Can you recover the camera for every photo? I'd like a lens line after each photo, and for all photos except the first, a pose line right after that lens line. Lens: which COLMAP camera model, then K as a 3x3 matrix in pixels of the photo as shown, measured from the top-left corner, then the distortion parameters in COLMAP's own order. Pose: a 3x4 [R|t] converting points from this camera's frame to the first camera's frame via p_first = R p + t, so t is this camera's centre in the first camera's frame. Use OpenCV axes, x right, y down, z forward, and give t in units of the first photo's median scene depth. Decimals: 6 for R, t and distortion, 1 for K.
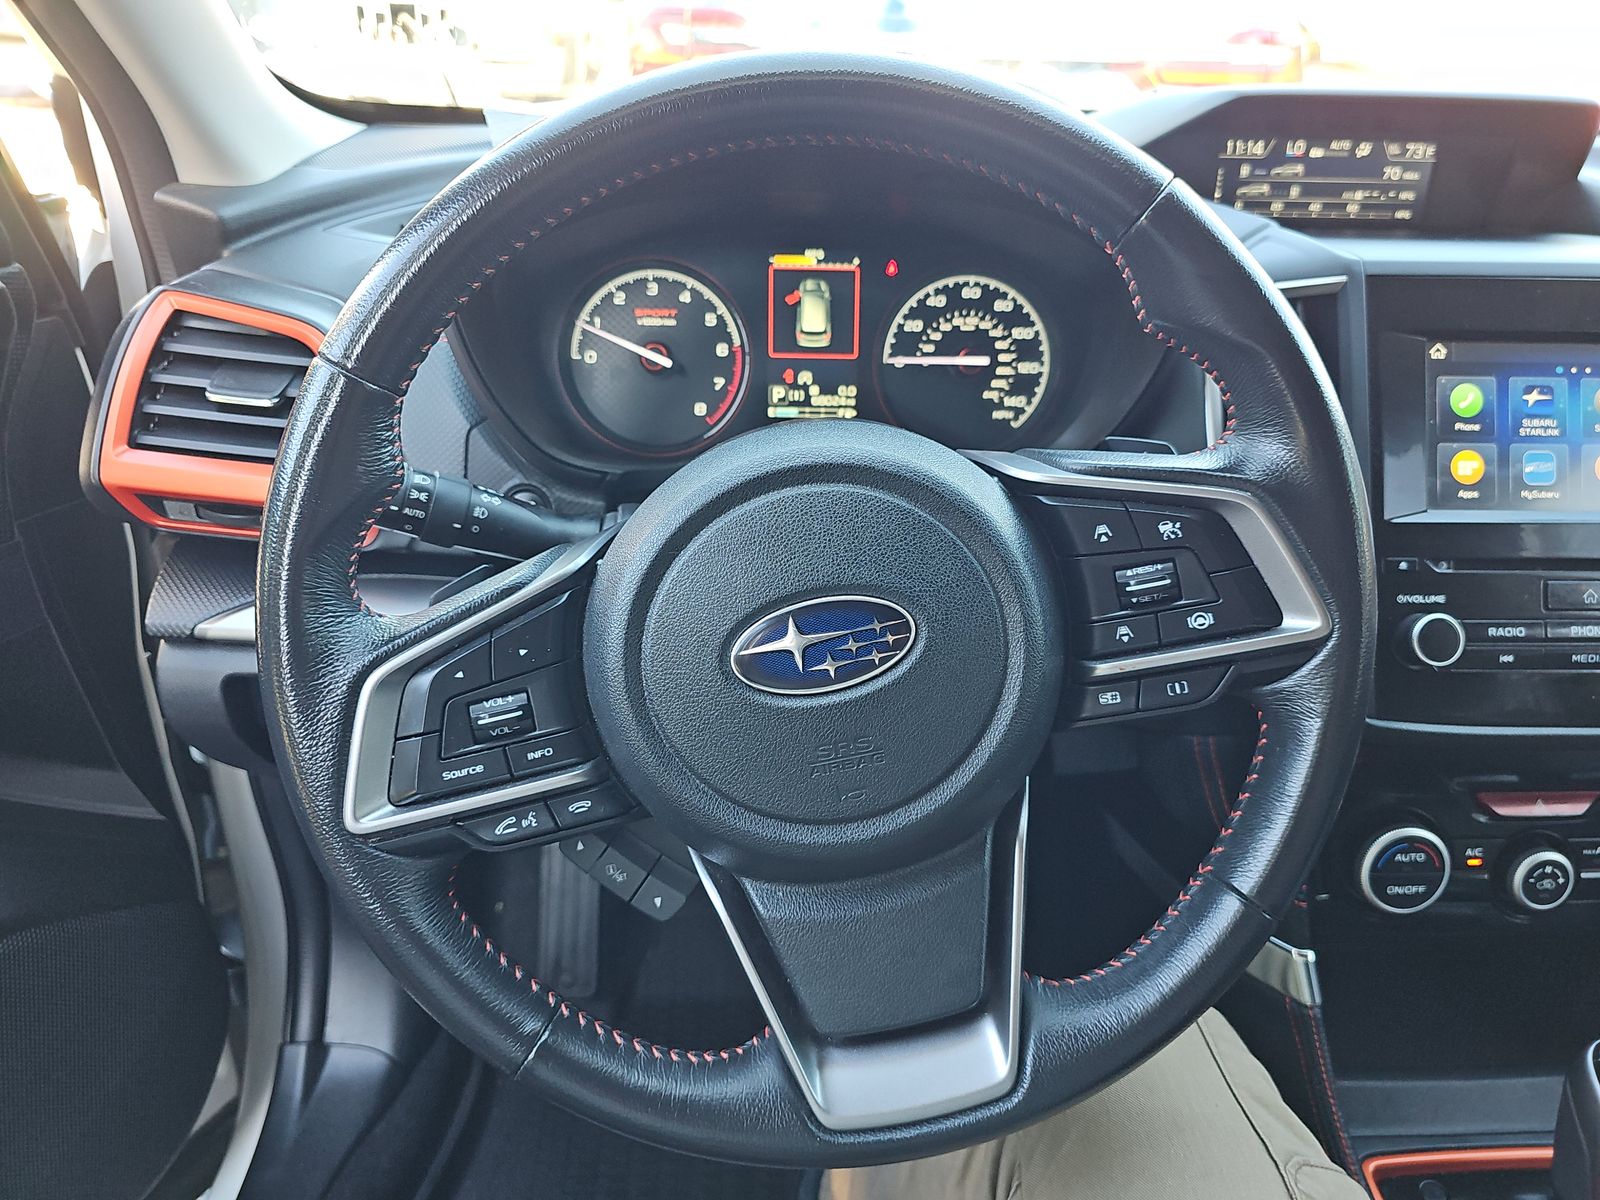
lens RADIAL K [[1055.9, 0, 803.8], [0, 1055.9, 635.0], [0, 0, 1]] dist [0.065147, -0.076766]
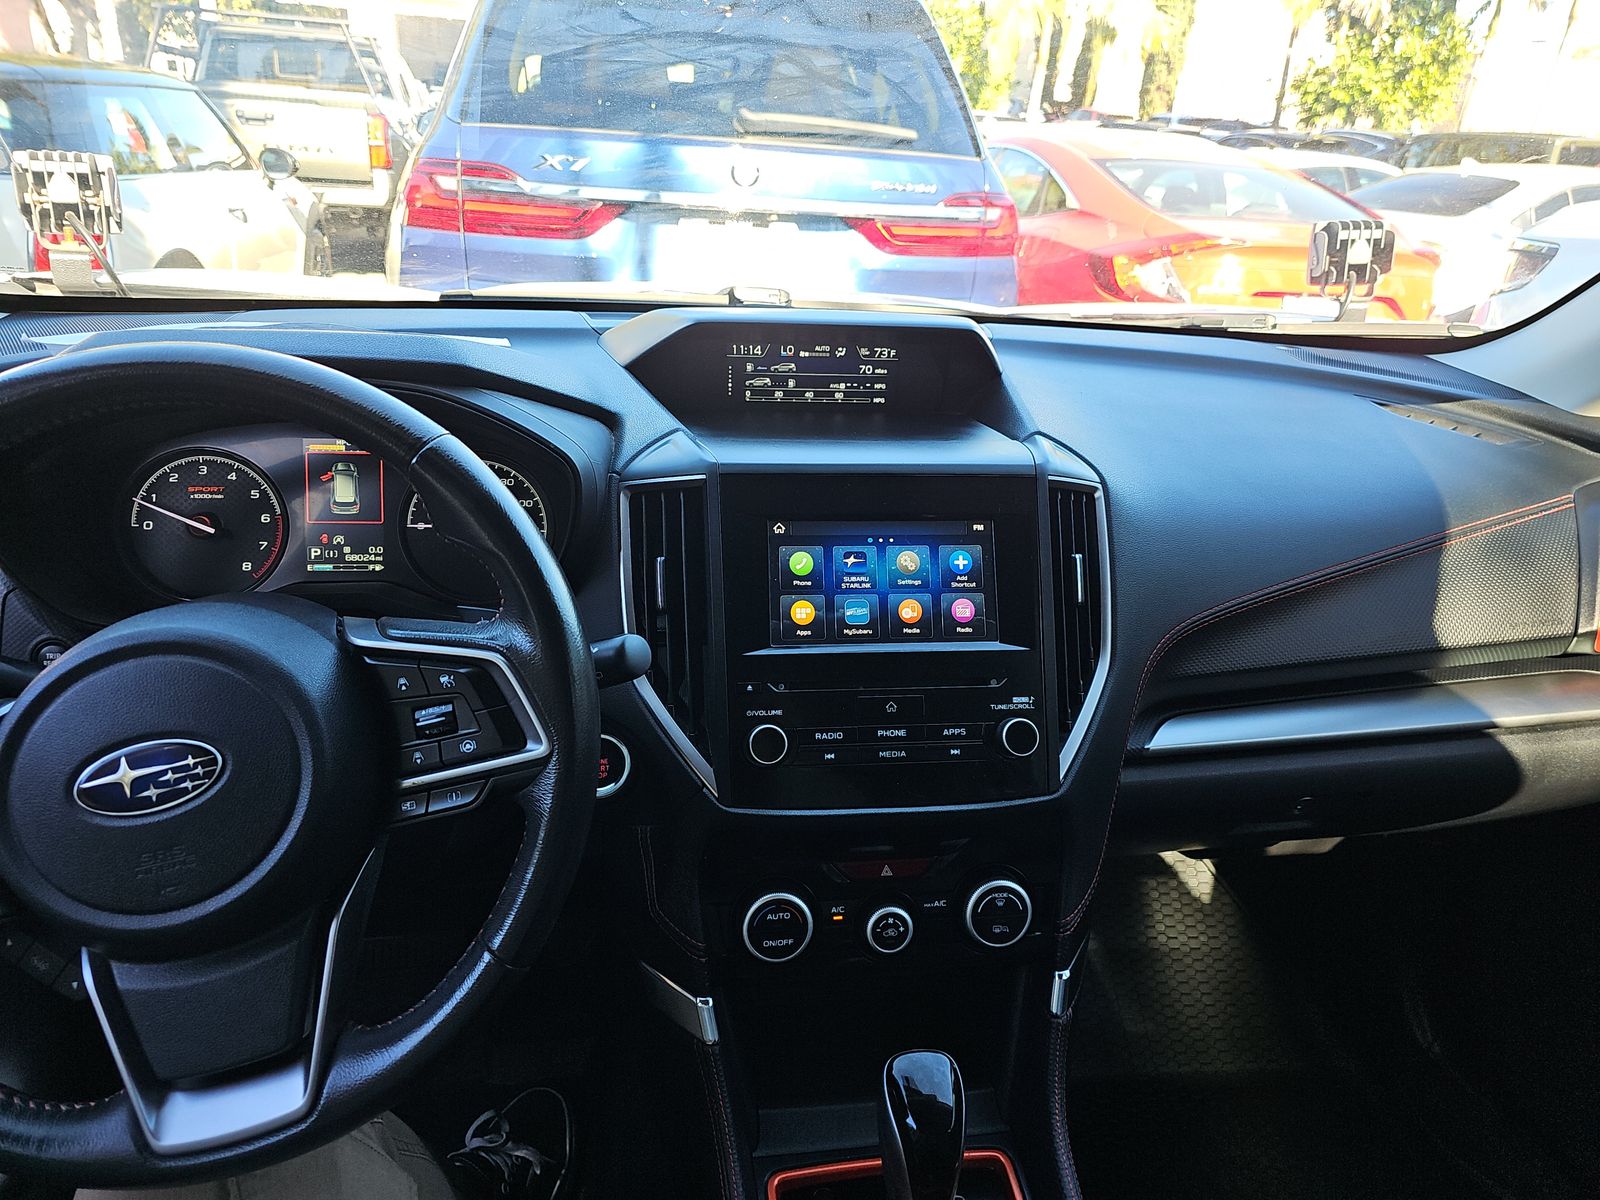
lens RADIAL K [[1061.4, 0, 800.0], [0, 1061.4, 600.0], [0, 0, 1]] dist [0.045596, -0.034571]
pose [[0.993862, -0.018013, 0.109152, 0.392483], [0.030367, 0.993177, -0.112593, -0.019967], [-0.106380, 0.115216, 0.987628, -0.259502]]
